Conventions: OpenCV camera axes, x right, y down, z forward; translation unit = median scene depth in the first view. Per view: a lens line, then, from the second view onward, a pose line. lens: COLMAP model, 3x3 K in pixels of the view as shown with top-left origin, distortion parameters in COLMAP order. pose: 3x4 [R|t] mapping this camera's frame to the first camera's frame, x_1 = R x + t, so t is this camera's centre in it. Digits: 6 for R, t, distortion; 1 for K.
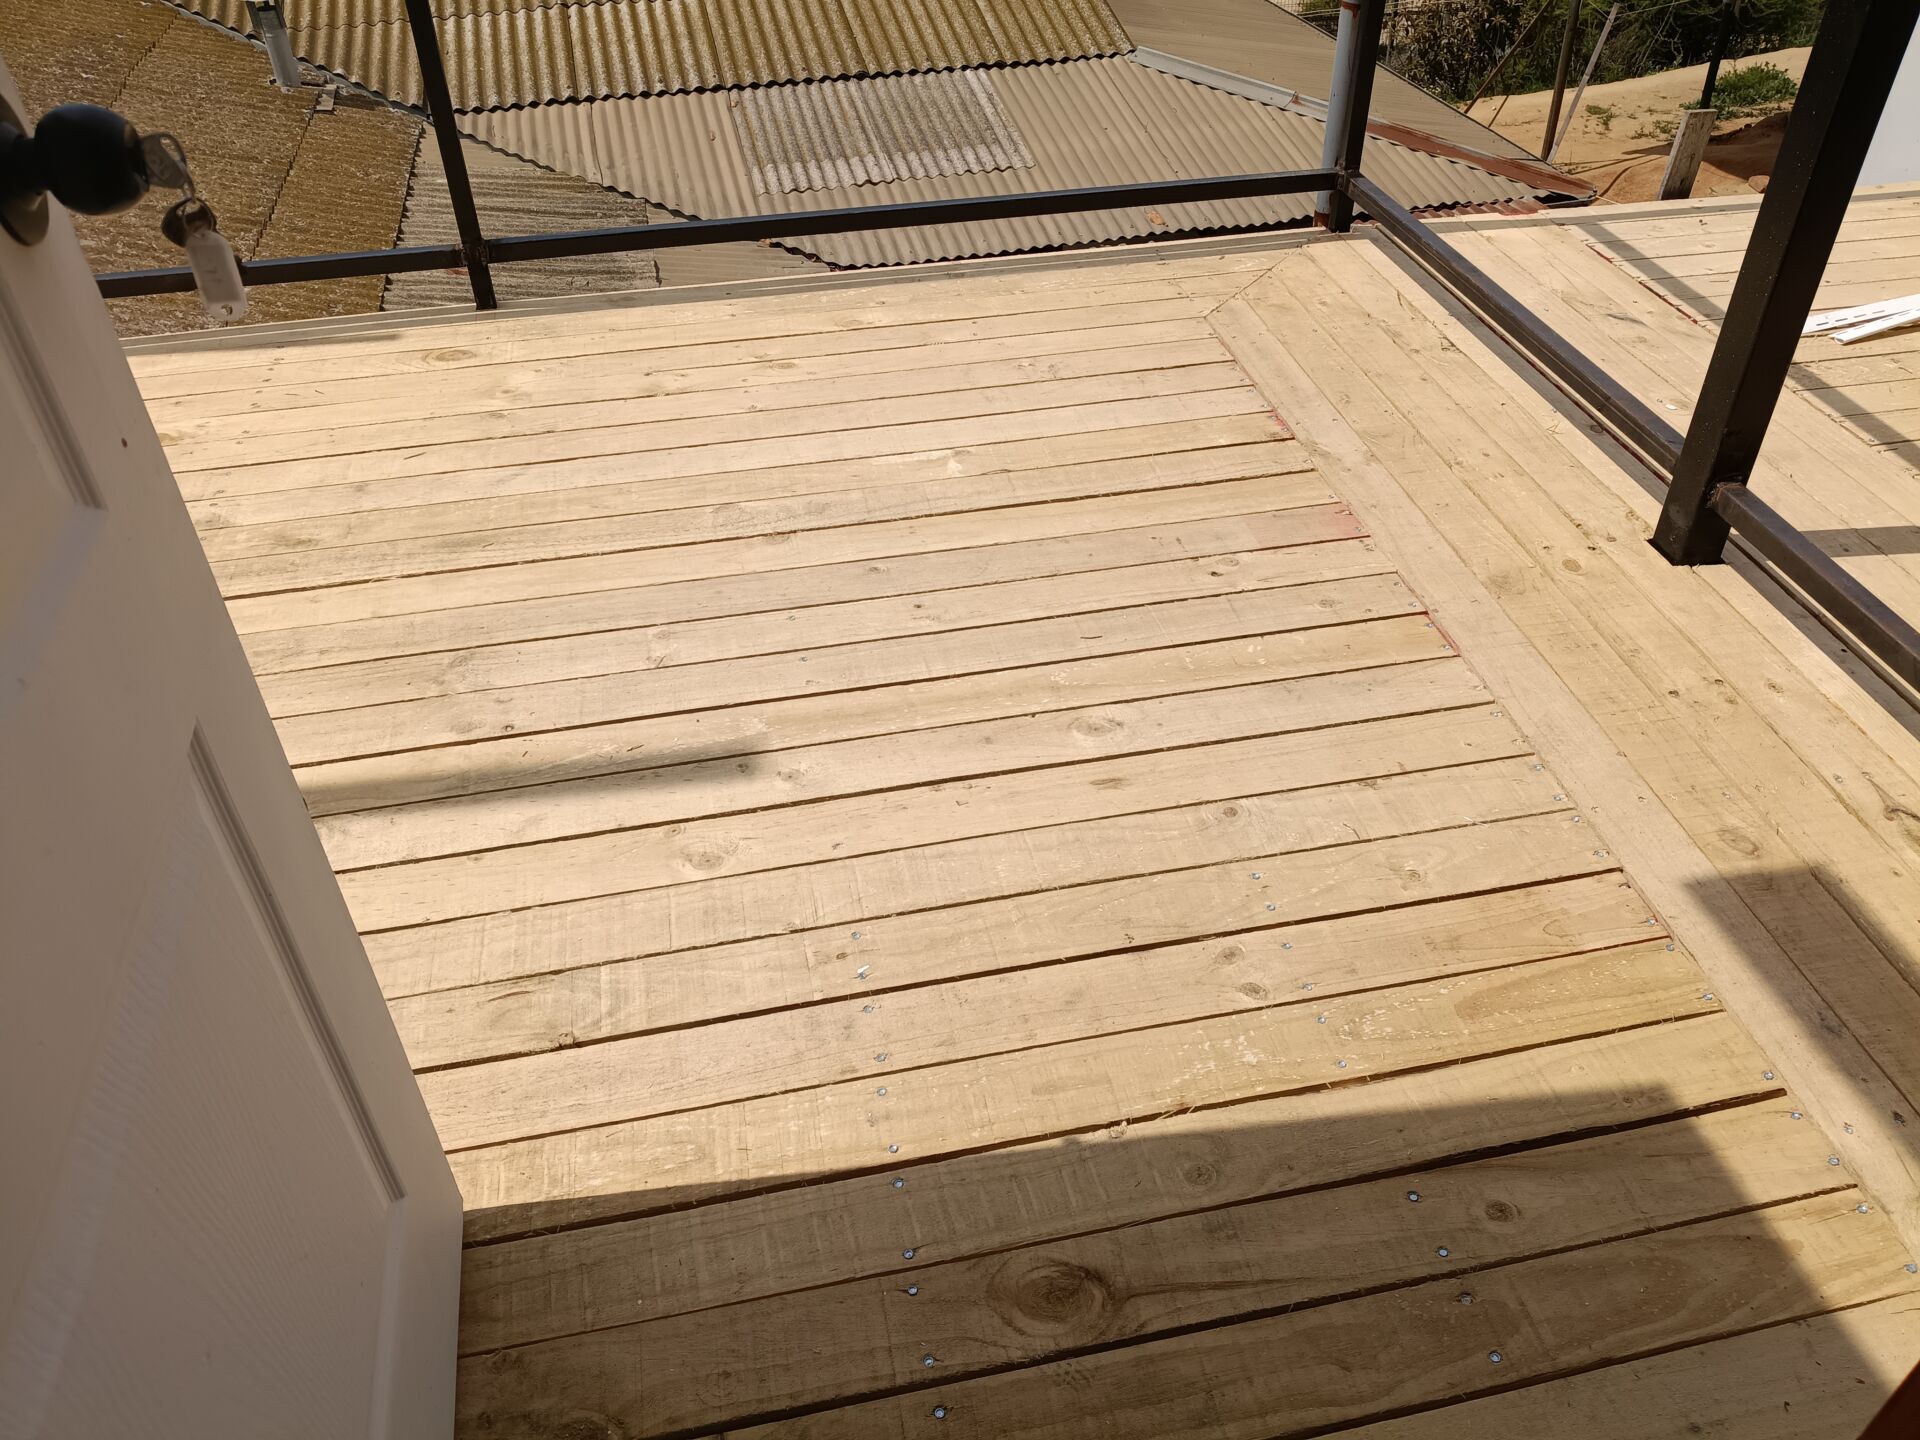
lens RADIAL K [[1438.8, 0, 960.0], [0, 1438.8, 720.0], [0, 0, 1]] dist [0.009168, -0.056504]
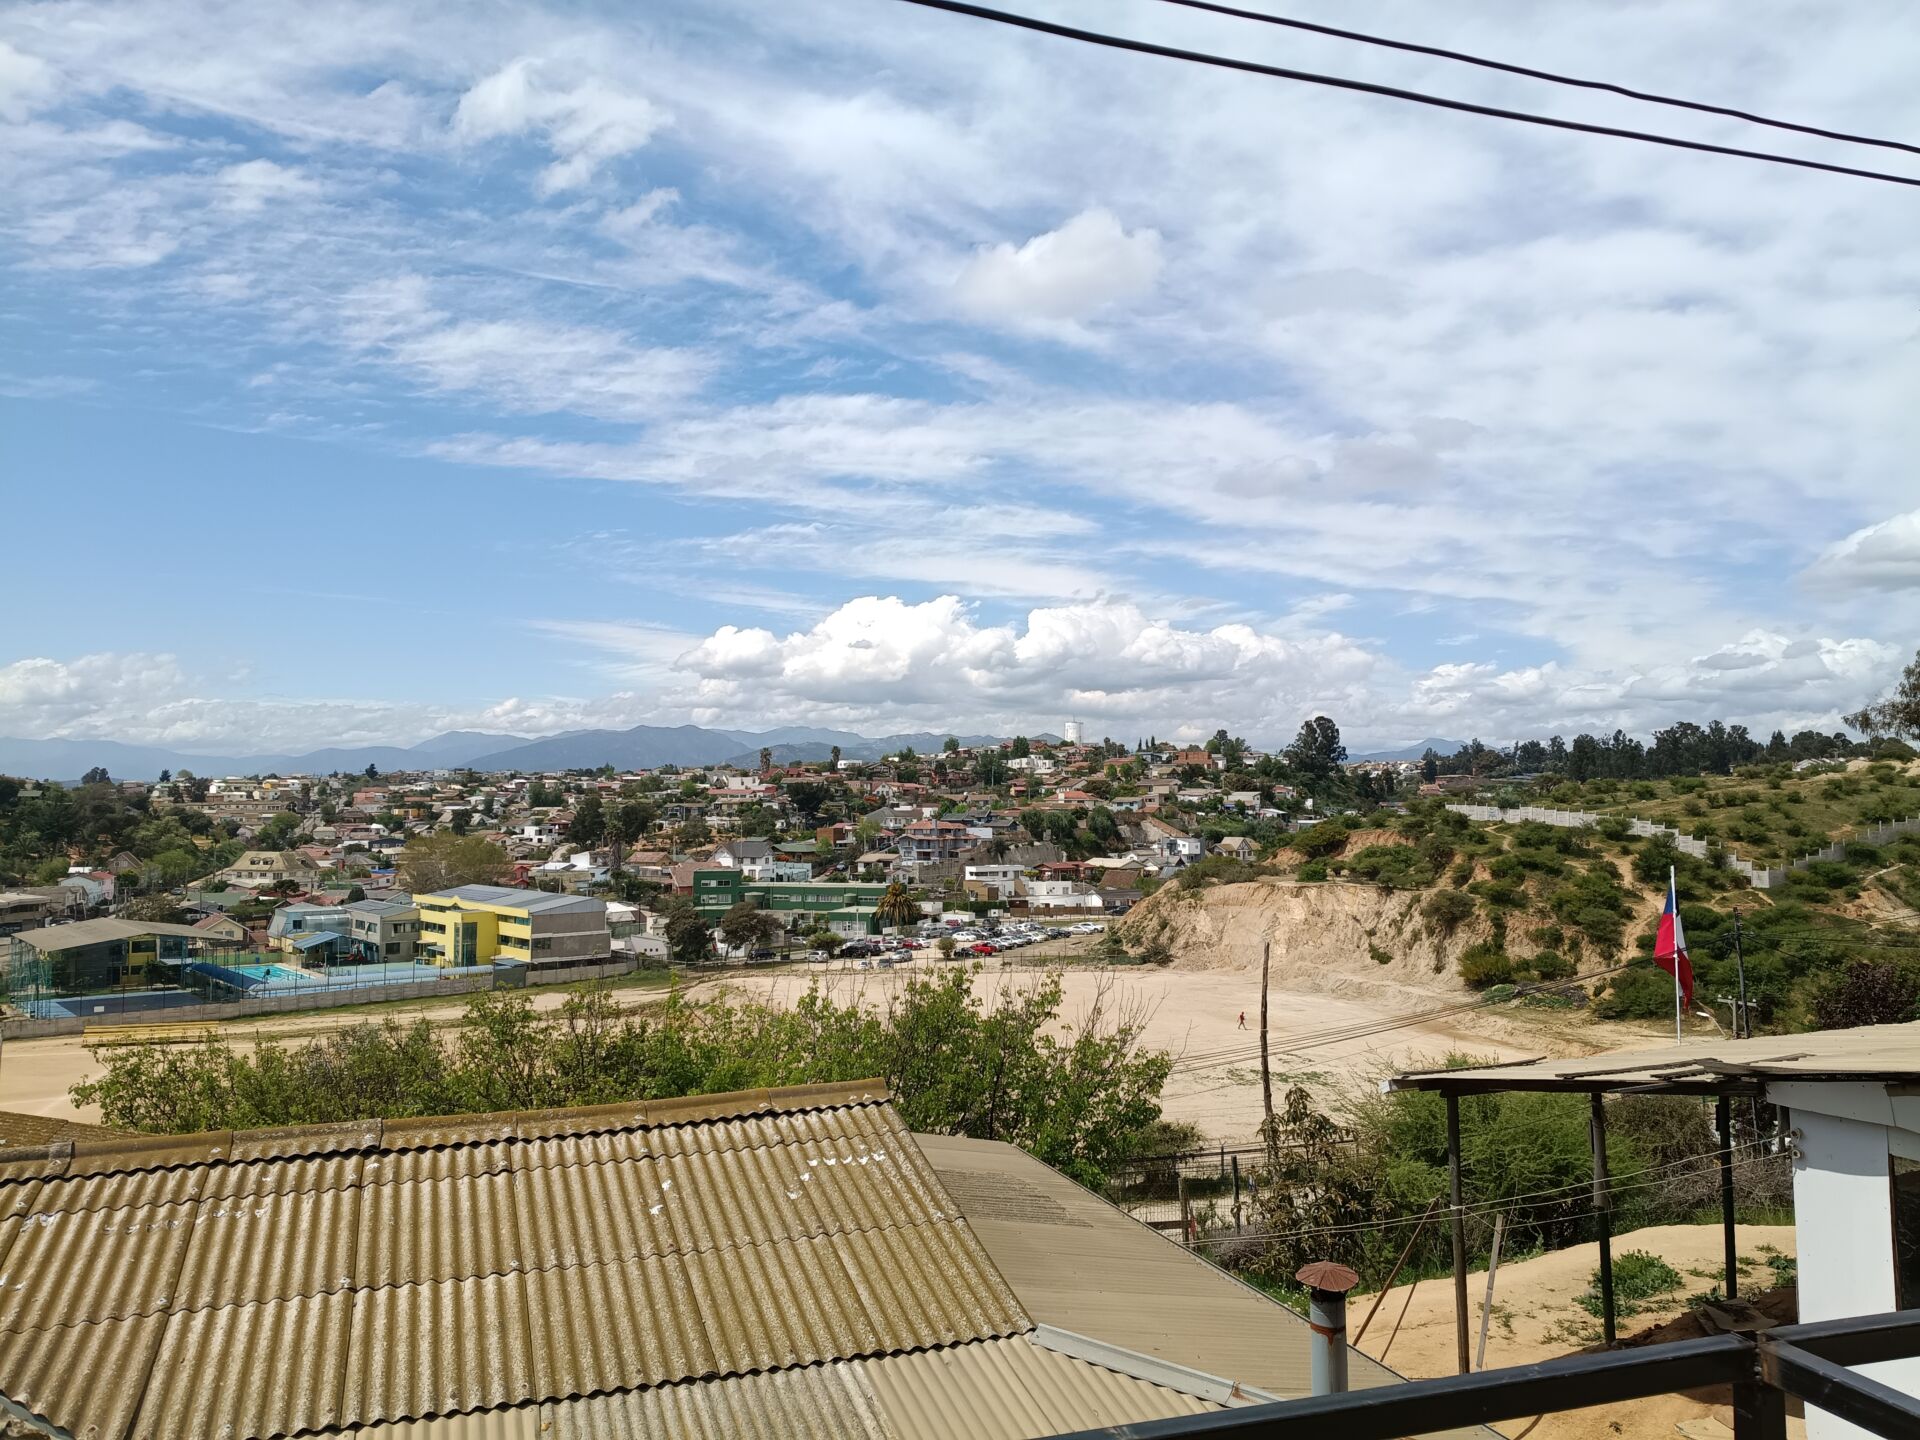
lens RADIAL K [[1438.8, 0, 960.0], [0, 1438.8, 720.0], [0, 0, 1]] dist [0.009168, -0.056504]
pose [[0.993401, 0.020893, 0.112775, -0.027144], [0.060812, 0.737731, -0.672351, -0.164988], [-0.097245, 0.674772, 0.731592, 0.139340]]
